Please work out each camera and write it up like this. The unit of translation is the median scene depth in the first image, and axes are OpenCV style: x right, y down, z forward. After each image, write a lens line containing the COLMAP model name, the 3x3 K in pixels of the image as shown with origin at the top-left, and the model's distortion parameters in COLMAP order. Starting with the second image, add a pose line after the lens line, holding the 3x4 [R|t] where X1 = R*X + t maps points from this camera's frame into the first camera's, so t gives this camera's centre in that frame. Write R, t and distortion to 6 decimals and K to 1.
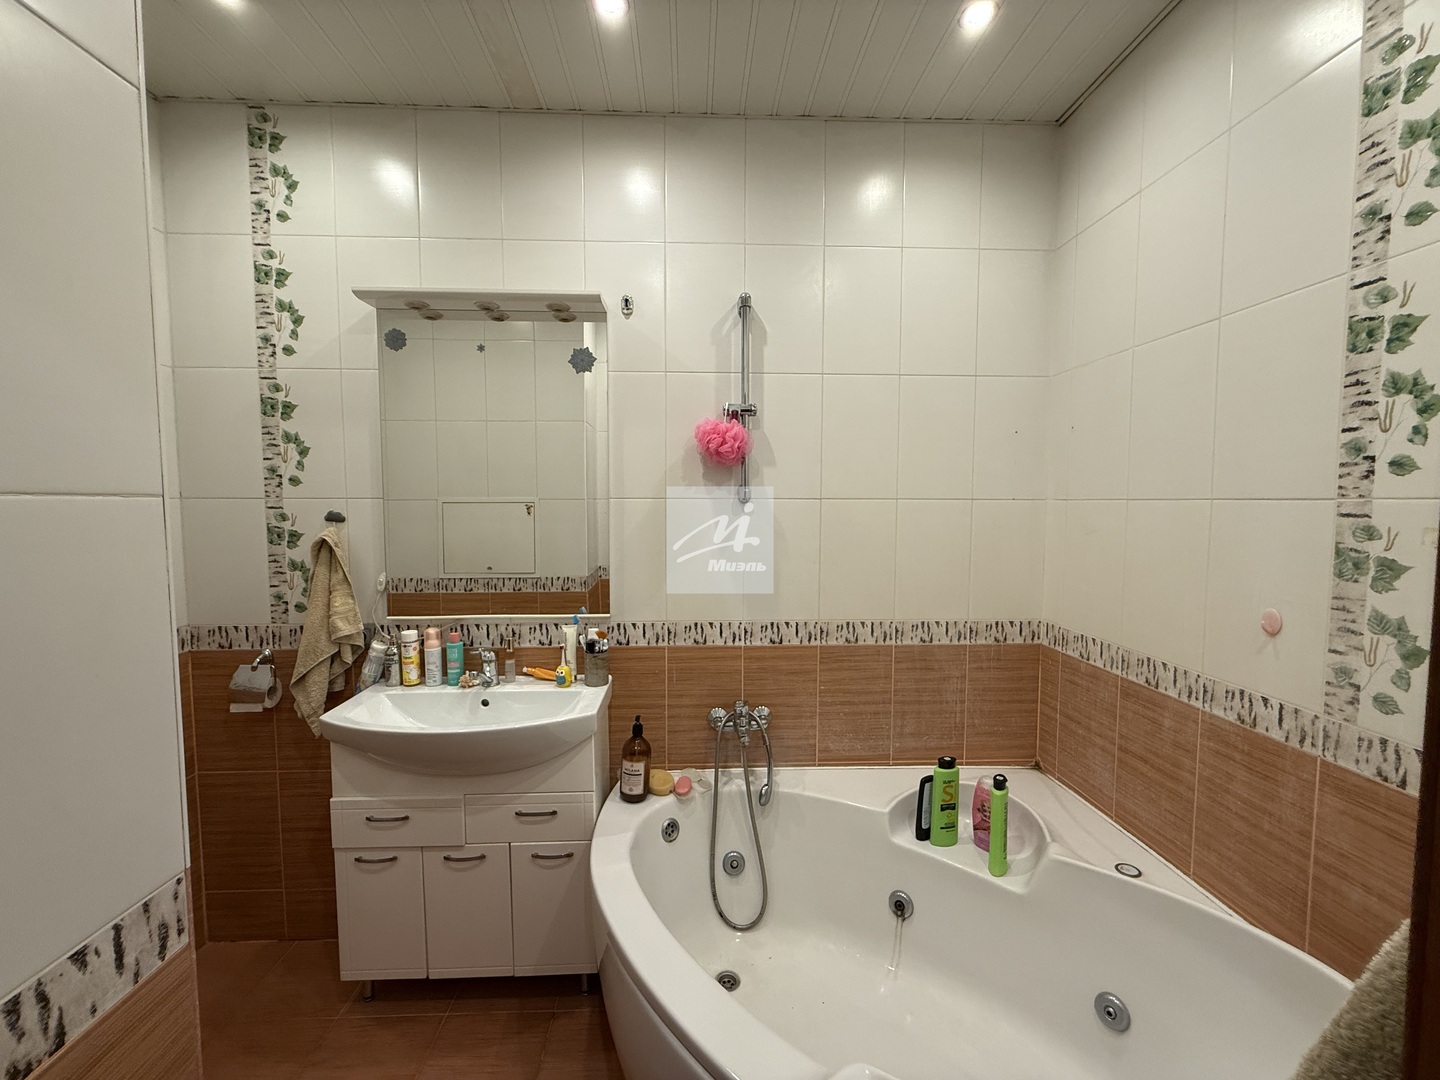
lens RADIAL K [[573.9, 0, 719.5], [0, 573.9, 538.0], [0, 0, 1]] dist [-0.001543, 0.000409]
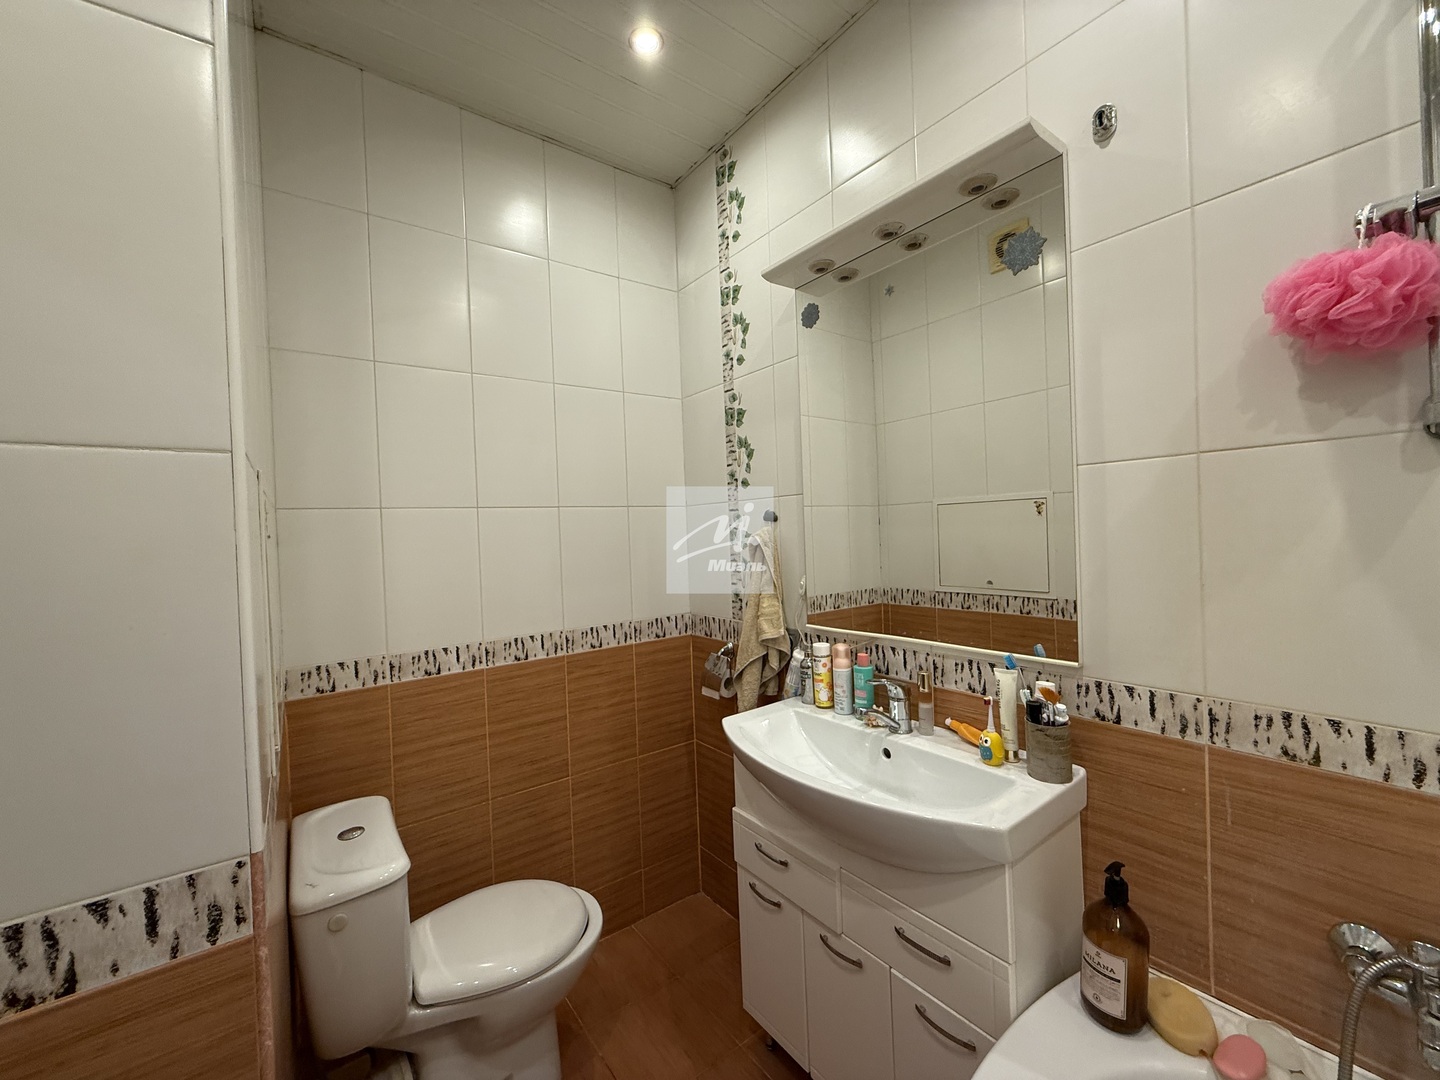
lens RADIAL K [[573.9, 0, 716.7], [0, 573.9, 537.2], [0, 0, 1]] dist [-0.001543, 0.000409]
pose [[0.559065, -0.014140, -0.829003, 0.093452], [-0.015199, 0.999512, -0.027298, 0.027929], [0.828984, 0.027862, 0.558577, 0.383931]]
